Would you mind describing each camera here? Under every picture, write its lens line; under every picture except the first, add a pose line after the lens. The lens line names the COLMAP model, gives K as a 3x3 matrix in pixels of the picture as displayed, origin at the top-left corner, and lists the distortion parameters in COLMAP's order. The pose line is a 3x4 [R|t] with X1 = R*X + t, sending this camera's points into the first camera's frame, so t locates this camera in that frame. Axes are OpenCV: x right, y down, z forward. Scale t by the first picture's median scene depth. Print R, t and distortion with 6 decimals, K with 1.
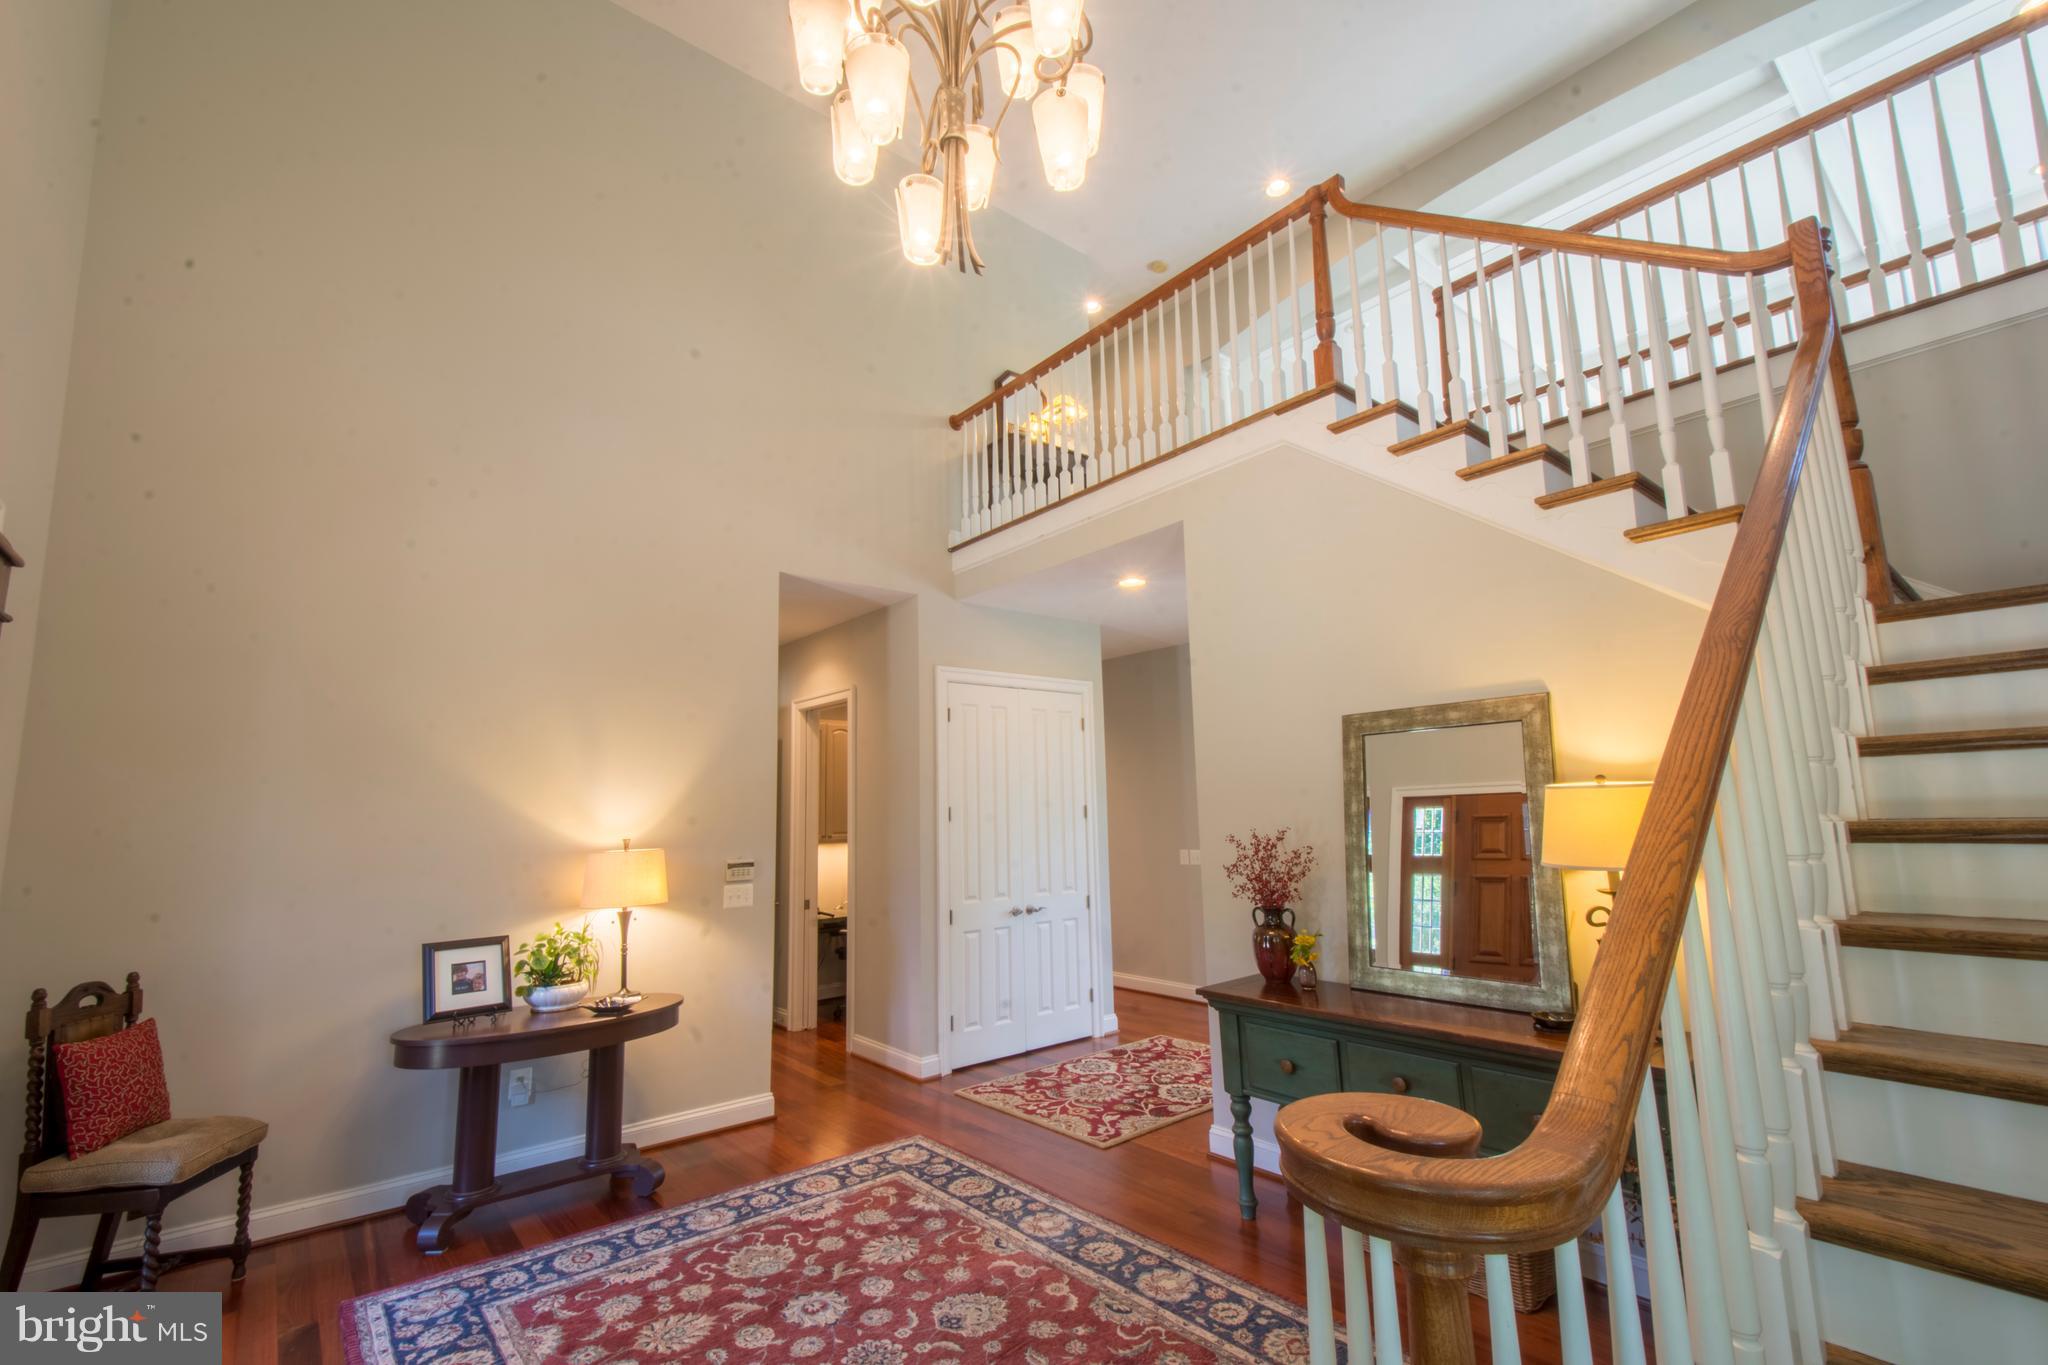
lens RADIAL K [[892.3, 0, 1017.3], [0, 892.3, 690.4], [0, 0, 1]] dist [0.012283, -0.000771]
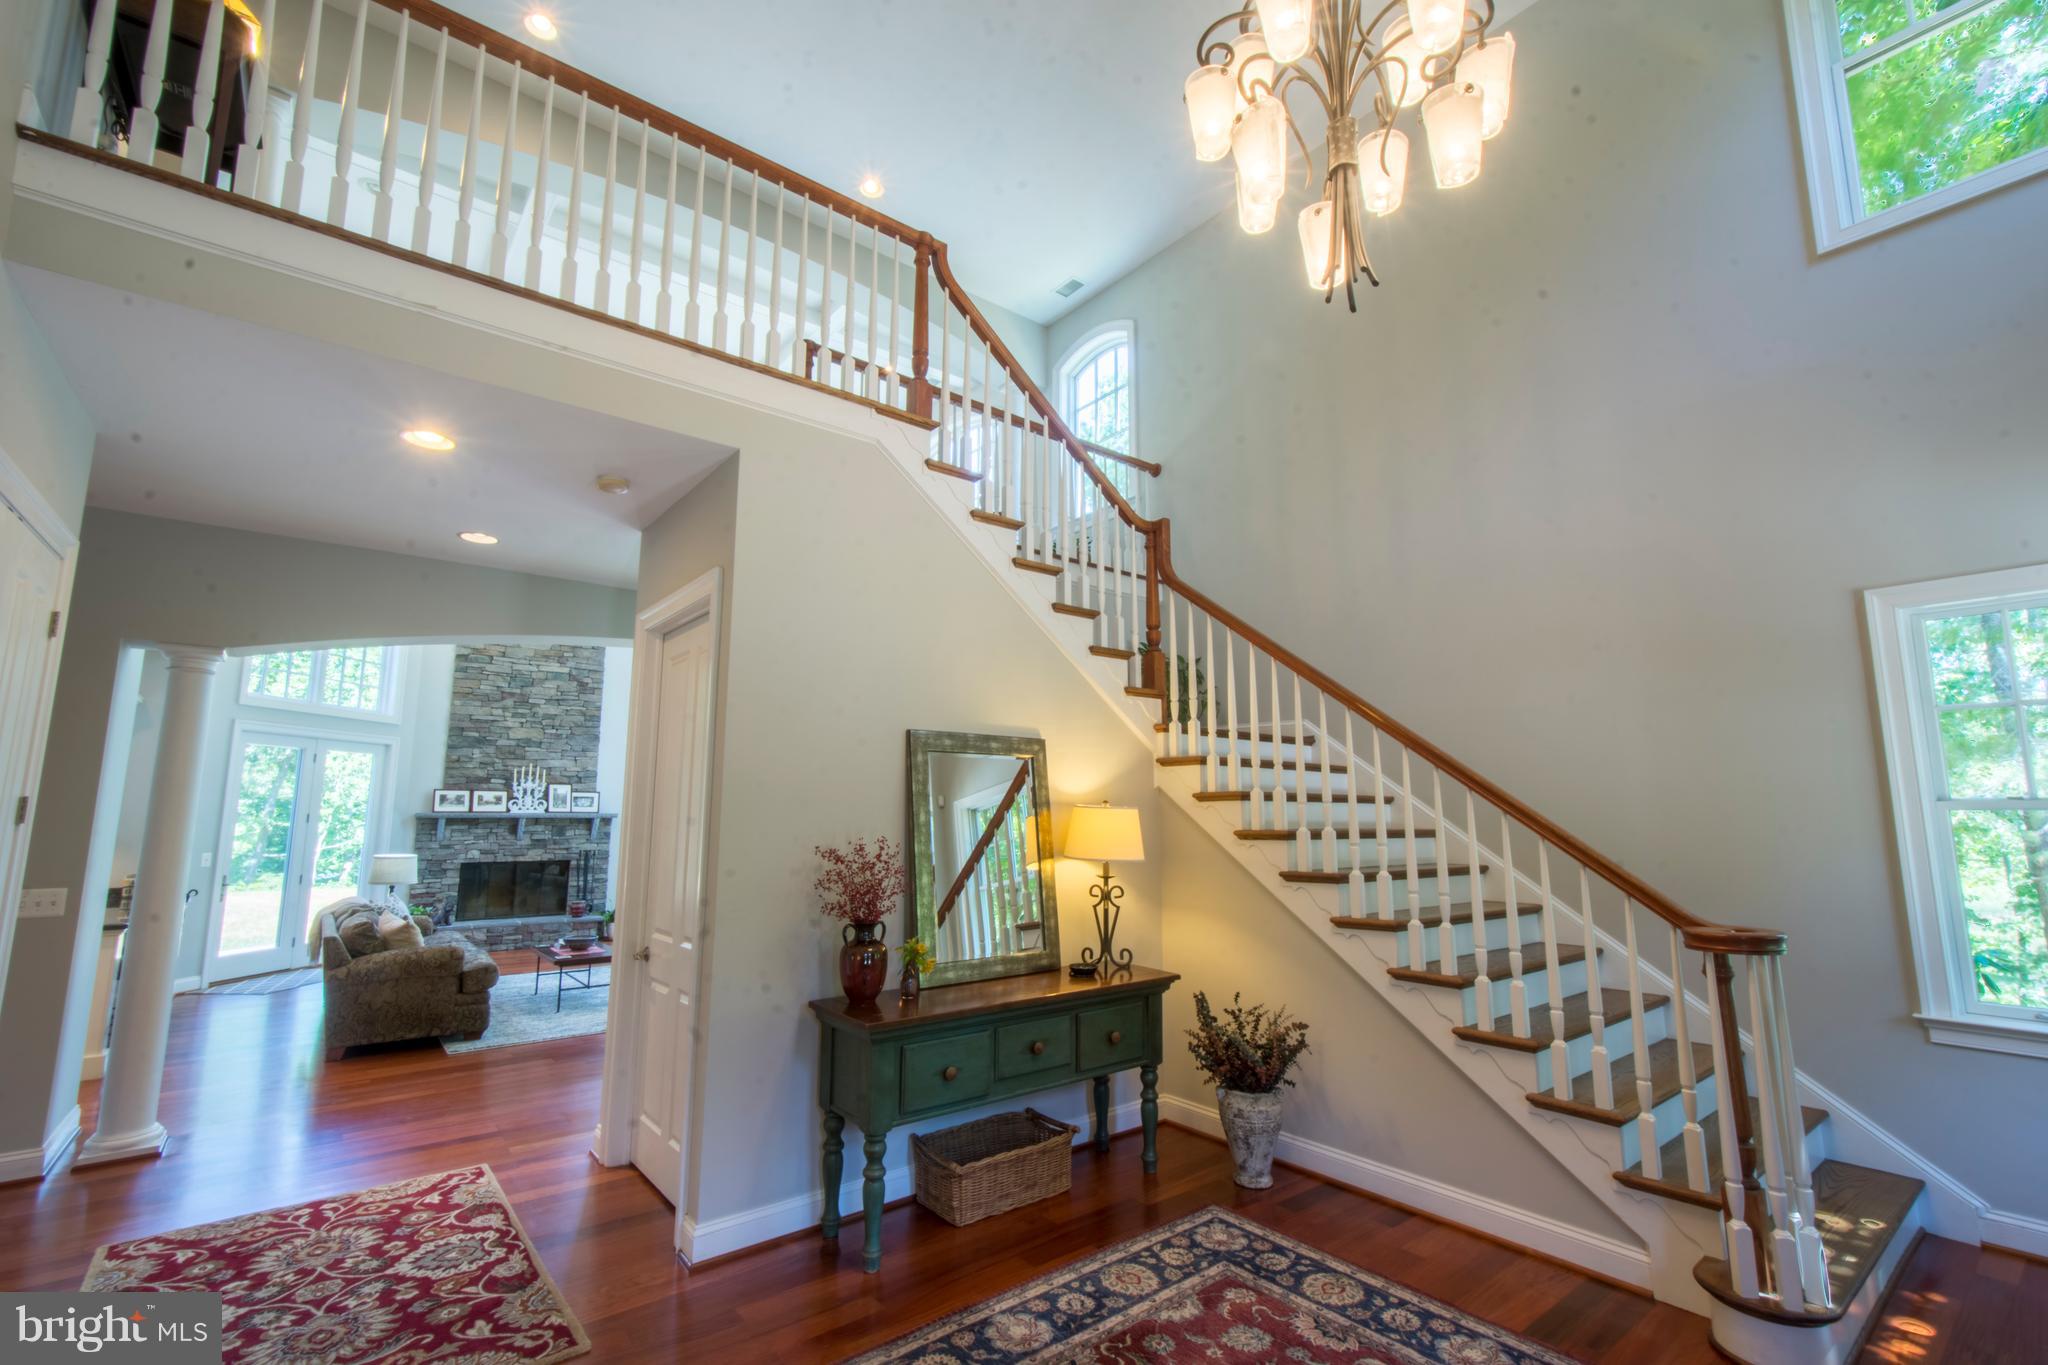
lens RADIAL K [[892.3, 0, 1017.3], [0, 892.3, 690.4], [0, 0, 1]] dist [0.012283, -0.000771]
pose [[0.016739, 0.168395, 0.985578, -0.558467], [-0.143432, 0.975925, -0.164309, 0.114082], [-0.989519, -0.138613, 0.040489, 0.695240]]
